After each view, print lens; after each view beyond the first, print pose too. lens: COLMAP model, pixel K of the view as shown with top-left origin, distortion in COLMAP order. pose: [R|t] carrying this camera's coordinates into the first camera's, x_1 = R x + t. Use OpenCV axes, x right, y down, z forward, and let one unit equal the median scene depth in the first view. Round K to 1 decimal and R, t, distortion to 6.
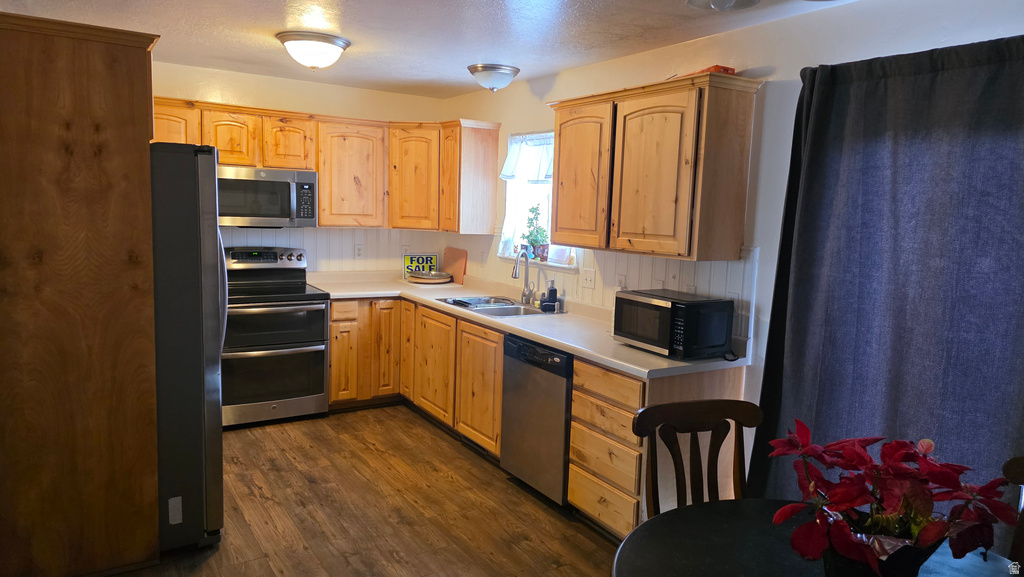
lens RADIAL K [[684.0, 0, 523.9], [0, 684.0, 290.5], [0, 0, 1]] dist [0.068461, -0.049563]
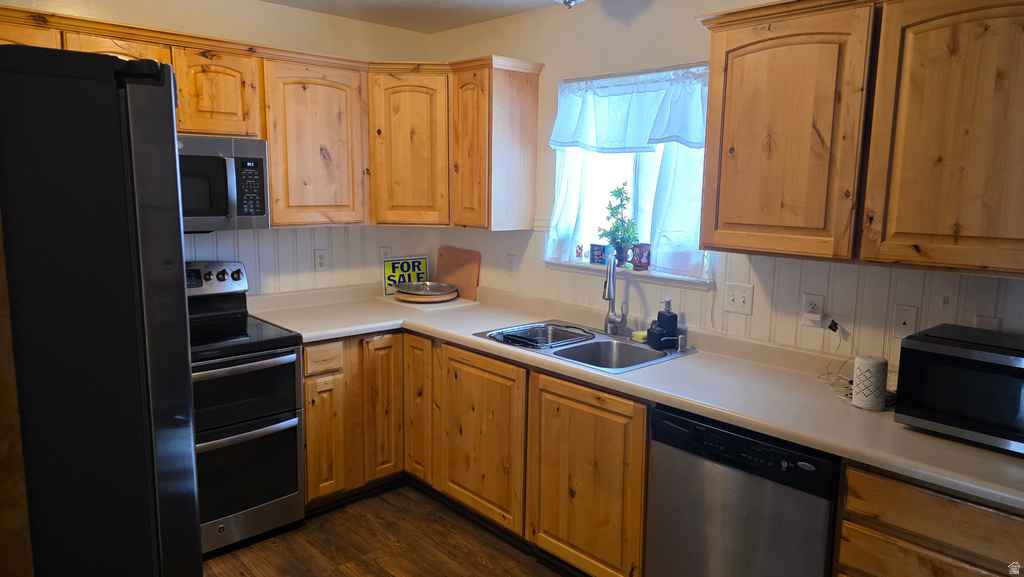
lens RADIAL K [[684.0, 0, 513.2], [0, 684.0, 285.8], [0, 0, 1]] dist [0.068461, -0.049563]
pose [[0.983785, -0.048480, 0.172676, -0.208648], [0.042878, 0.998430, 0.036032, -0.057149], [-0.174151, -0.028043, 0.984319, 0.367140]]
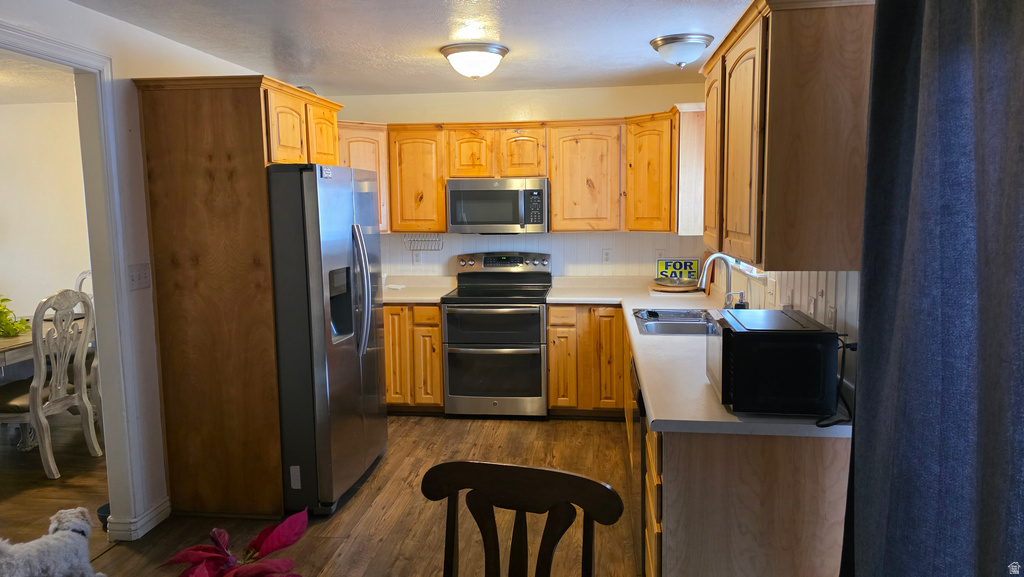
lens RADIAL K [[684.0, 0, 522.1], [0, 684.0, 284.2], [0, 0, 1]] dist [0.068461, -0.049563]
pose [[0.770512, 0.027974, -0.636811, 0.339851], [-0.037746, 0.999286, -0.001774, -0.013094], [0.636307, 0.025404, 0.771018, 0.219480]]
